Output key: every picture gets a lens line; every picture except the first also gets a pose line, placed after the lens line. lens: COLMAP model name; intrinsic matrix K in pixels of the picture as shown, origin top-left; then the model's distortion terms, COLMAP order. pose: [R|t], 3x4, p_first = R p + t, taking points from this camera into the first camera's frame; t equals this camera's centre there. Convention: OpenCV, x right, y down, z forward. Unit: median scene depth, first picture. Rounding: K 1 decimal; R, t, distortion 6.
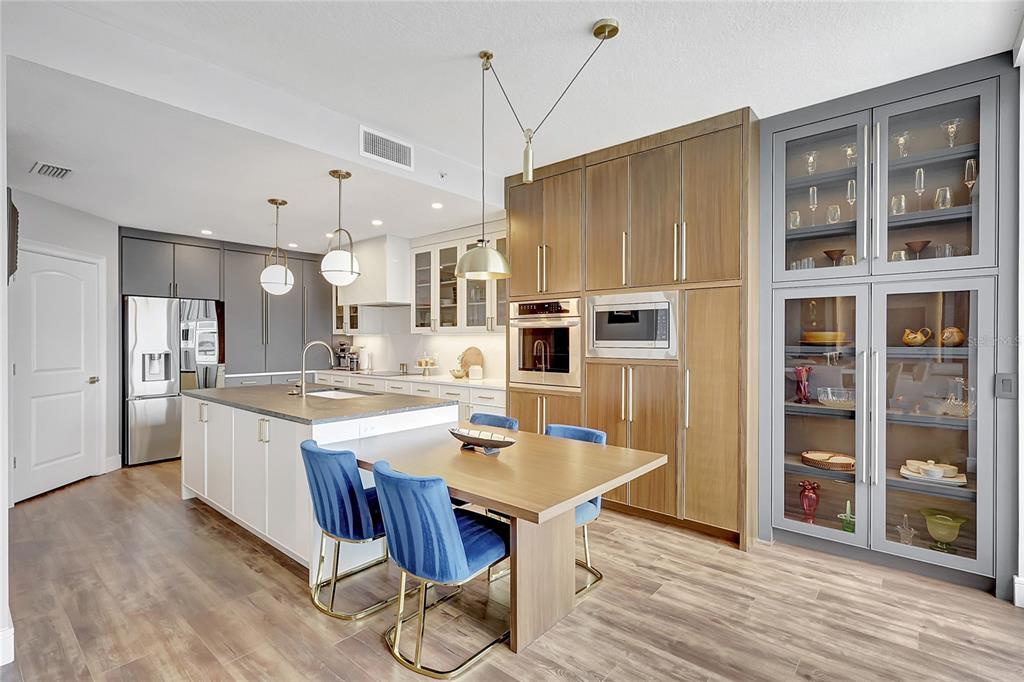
lens RADIAL K [[480.2, 0, 509.7], [0, 480.2, 339.5], [0, 0, 1]] dist [-0.001254, 0.000355]
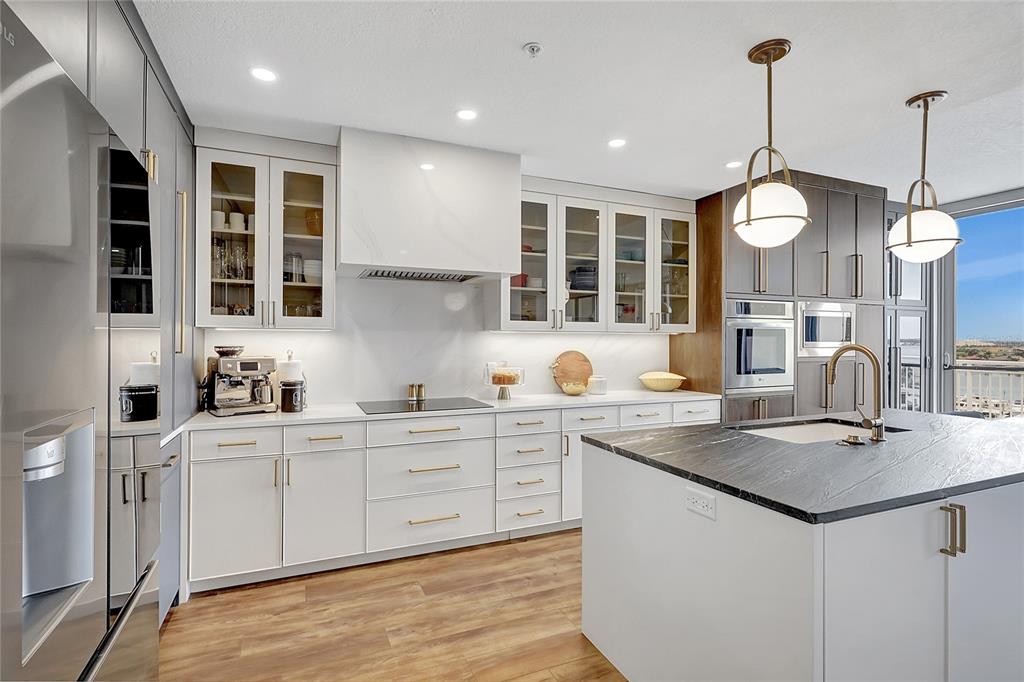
lens RADIAL K [[480.2, 0, 509.7], [0, 480.2, 339.5], [0, 0, 1]] dist [-0.001254, 0.000355]
pose [[0.453394, -0.001501, 0.891309, -0.777142], [-0.002005, 0.999994, 0.002704, -0.003023], [-0.891308, -0.003013, 0.453389, 0.756381]]
